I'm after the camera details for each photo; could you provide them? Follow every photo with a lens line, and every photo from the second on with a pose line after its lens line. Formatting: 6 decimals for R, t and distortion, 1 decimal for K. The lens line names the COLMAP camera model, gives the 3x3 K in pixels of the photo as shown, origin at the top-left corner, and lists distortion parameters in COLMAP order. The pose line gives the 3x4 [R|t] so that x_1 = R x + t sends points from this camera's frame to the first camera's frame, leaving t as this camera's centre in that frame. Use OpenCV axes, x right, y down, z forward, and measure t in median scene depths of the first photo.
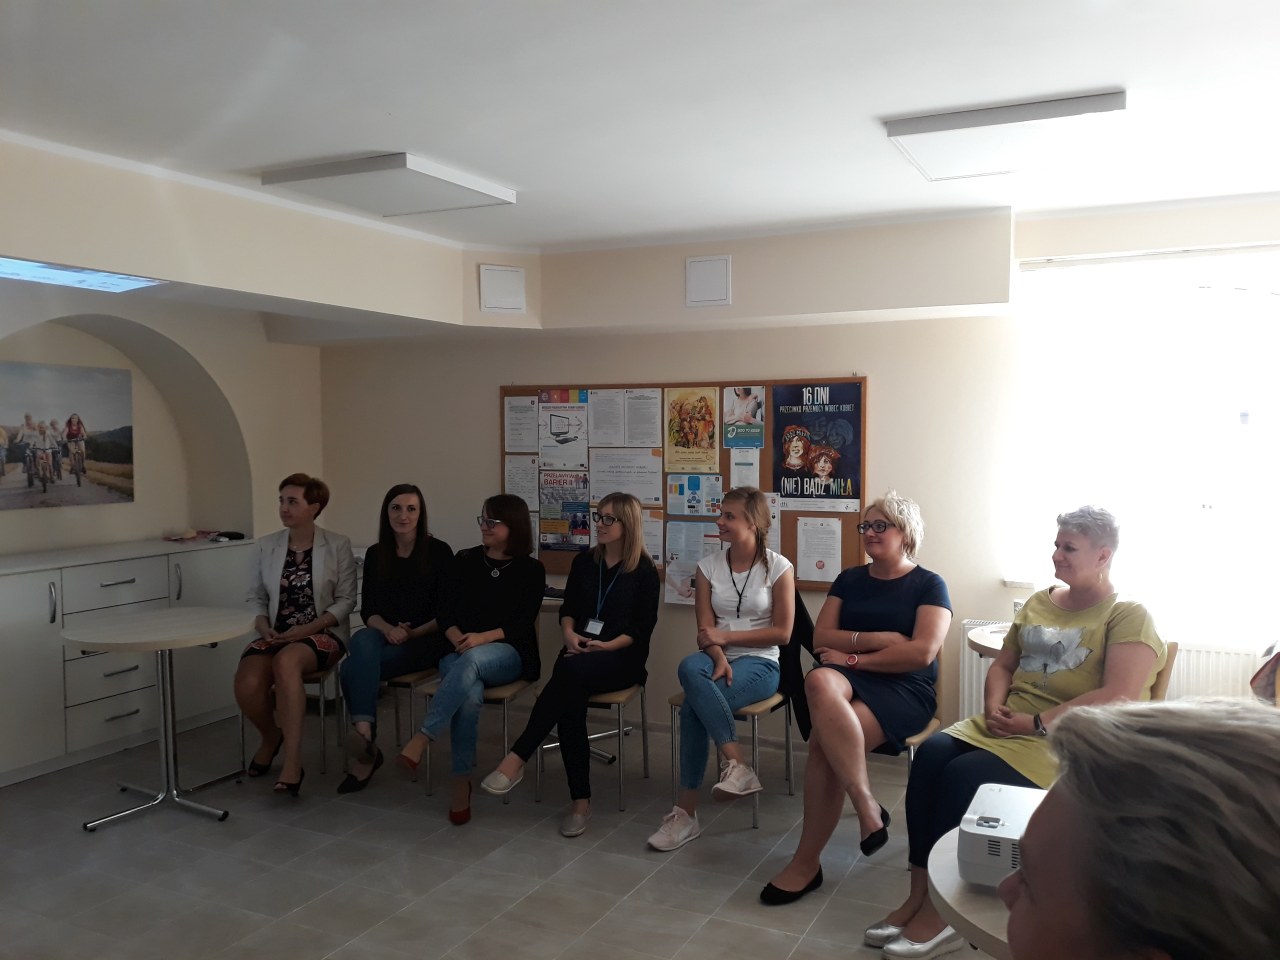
lens RADIAL K [[1056.0, 0, 640.0], [0, 1056.0, 480.0], [0, 0, 1]] dist [0.107107, -0.218459]
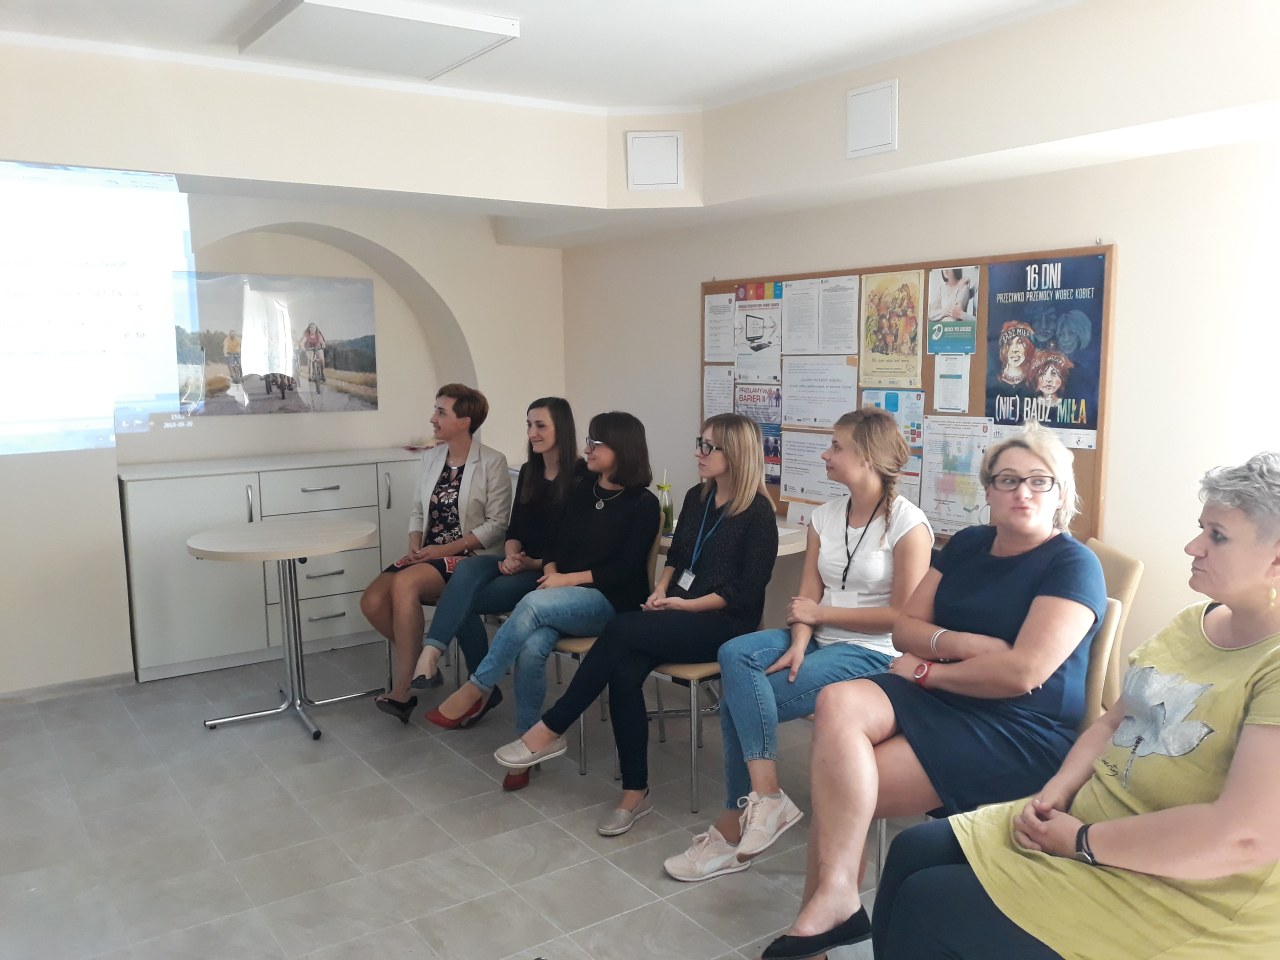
lens RADIAL K [[1056.0, 0, 640.0], [0, 1056.0, 480.0], [0, 0, 1]] dist [0.107107, -0.218459]
pose [[0.872339, 0.054577, -0.485846, 0.277504], [-0.014838, 0.996247, 0.085271, -0.003681], [0.488677, -0.067176, 0.869875, 0.265291]]
